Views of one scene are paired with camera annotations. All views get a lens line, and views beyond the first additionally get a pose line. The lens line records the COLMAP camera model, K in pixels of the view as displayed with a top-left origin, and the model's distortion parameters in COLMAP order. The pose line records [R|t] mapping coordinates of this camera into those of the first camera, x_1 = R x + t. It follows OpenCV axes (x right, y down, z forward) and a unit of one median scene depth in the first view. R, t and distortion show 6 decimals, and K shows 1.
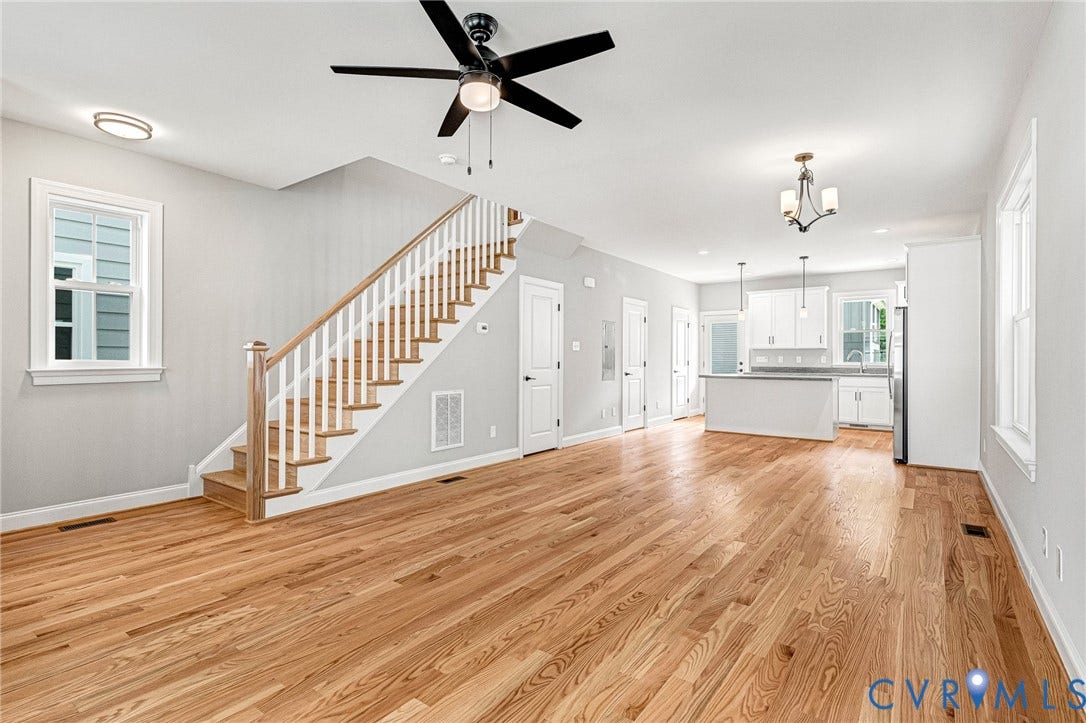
lens RADIAL K [[518.1, 0, 535.8], [0, 518.1, 358.6], [0, 0, 1]] dist [0.013341, -0.005917]
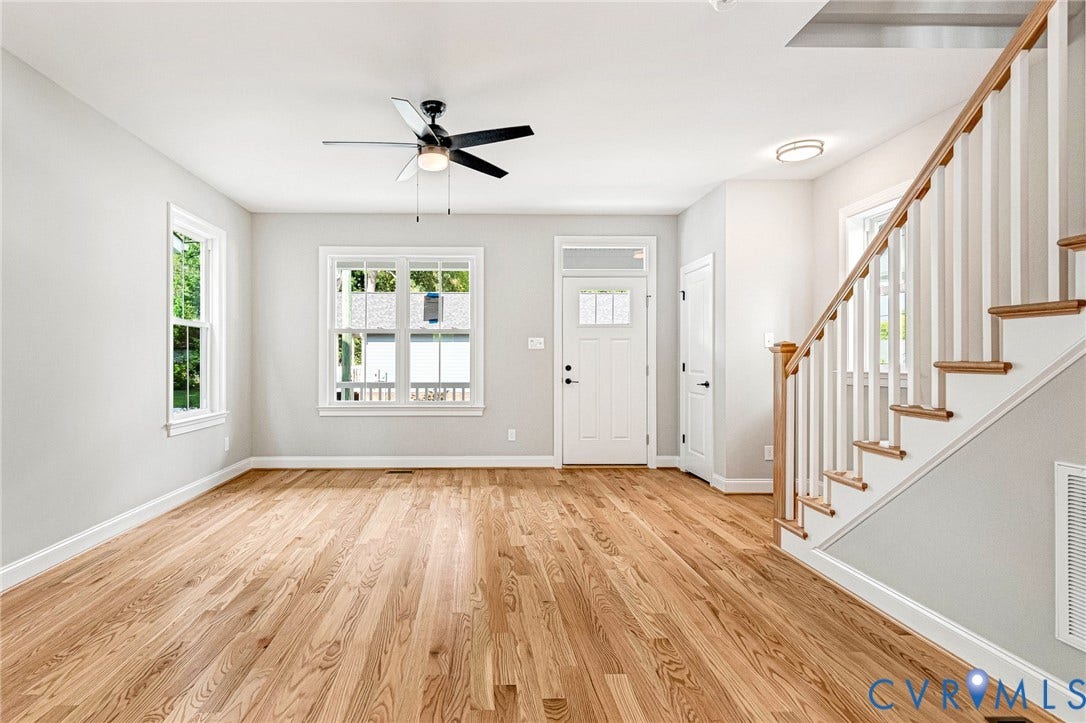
lens RADIAL K [[546.1, 0, 482.3], [0, 546.1, 361.3], [0, 0, 1]] dist [0.007041, 0.000131]
pose [[-0.786305, -0.003062, -0.617830, 0.469772], [-0.003844, 0.999993, -0.000065, 0.002840], [0.617826, 0.002324, -0.786311, 1.568360]]
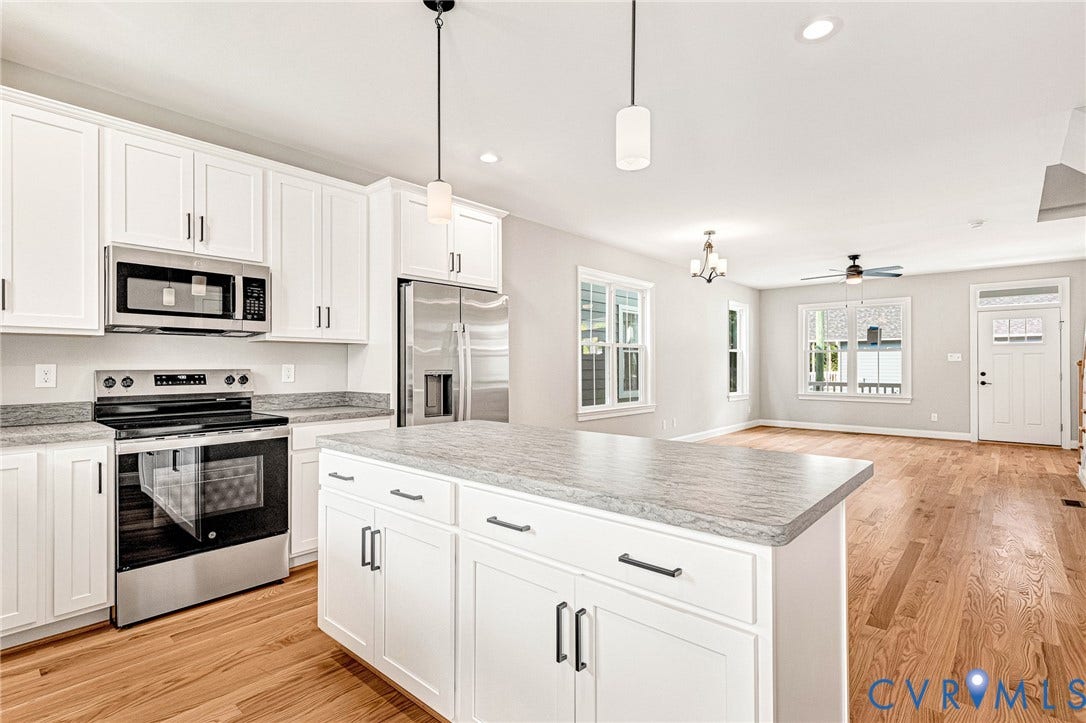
lens RADIAL K [[518.1, 0, 523.8], [0, 518.1, 370.7], [0, 0, 1]] dist [0.013341, -0.005917]
pose [[-0.994857, -0.003388, 0.101233, 1.070543], [-0.002578, 0.999964, 0.008129, -0.005029], [-0.101257, 0.007826, -0.994830, 3.018627]]
